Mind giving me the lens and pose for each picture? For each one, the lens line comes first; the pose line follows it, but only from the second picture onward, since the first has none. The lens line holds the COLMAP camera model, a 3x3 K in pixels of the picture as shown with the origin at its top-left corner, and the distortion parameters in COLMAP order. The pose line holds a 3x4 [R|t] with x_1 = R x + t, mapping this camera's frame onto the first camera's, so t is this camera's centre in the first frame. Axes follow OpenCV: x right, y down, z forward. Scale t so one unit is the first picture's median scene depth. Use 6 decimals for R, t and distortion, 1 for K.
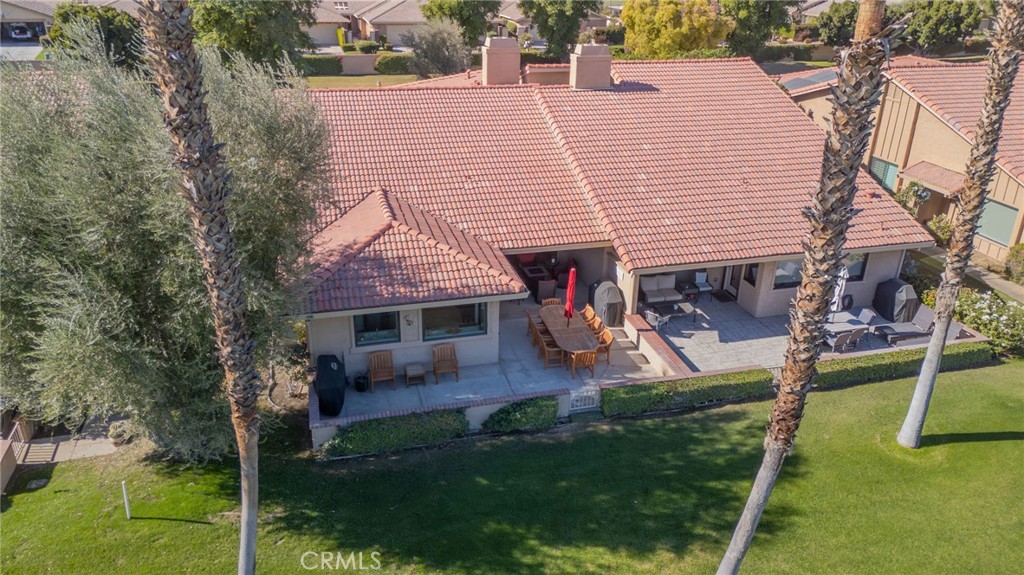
lens RADIAL K [[747.7, 0, 512.0], [0, 747.7, 287.5], [0, 0, 1]] dist [0.068910, -0.068218]
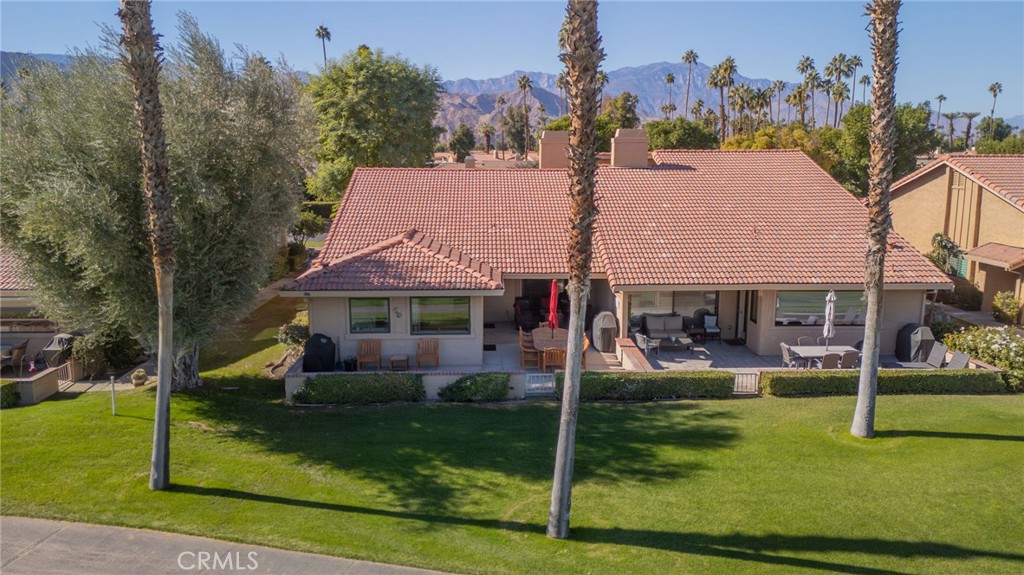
lens RADIAL K [[762.0, 0, 512.0], [0, 762.0, 287.5], [0, 0, 1]] dist [0.071465, -0.073859]
pose [[0.974172, 0.020818, -0.224845, 0.315954], [-0.076632, 0.967127, -0.242472, 0.302074], [0.212406, 0.253440, 0.943744, -0.053684]]
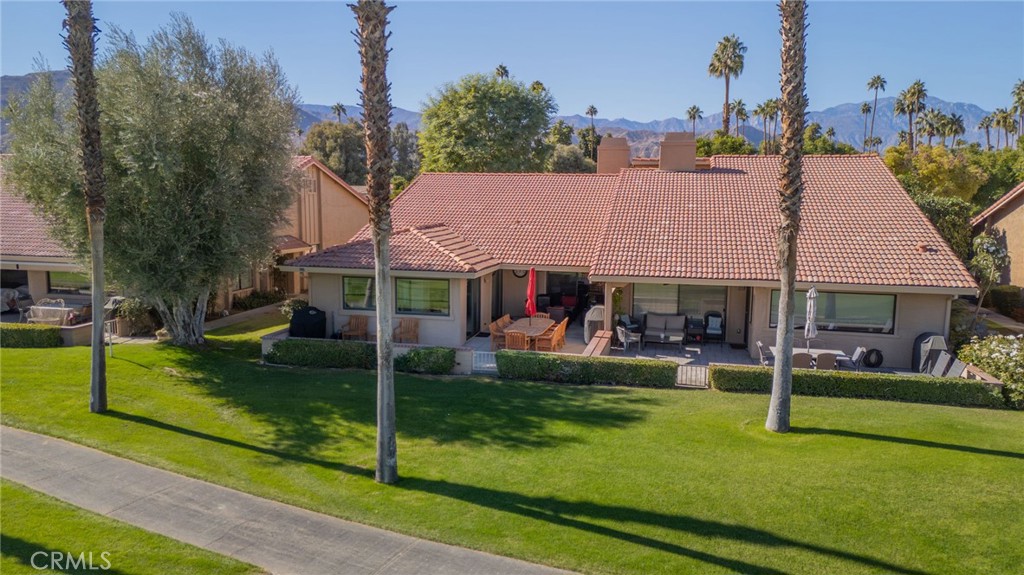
lens RADIAL K [[747.7, 0, 512.0], [0, 747.7, 287.5], [0, 0, 1]] dist [0.068910, -0.068218]
pose [[0.883610, 0.050549, -0.465488, 0.664667], [-0.187152, 0.949415, -0.252160, 0.334403], [0.429195, 0.309928, 0.848373, 0.083392]]
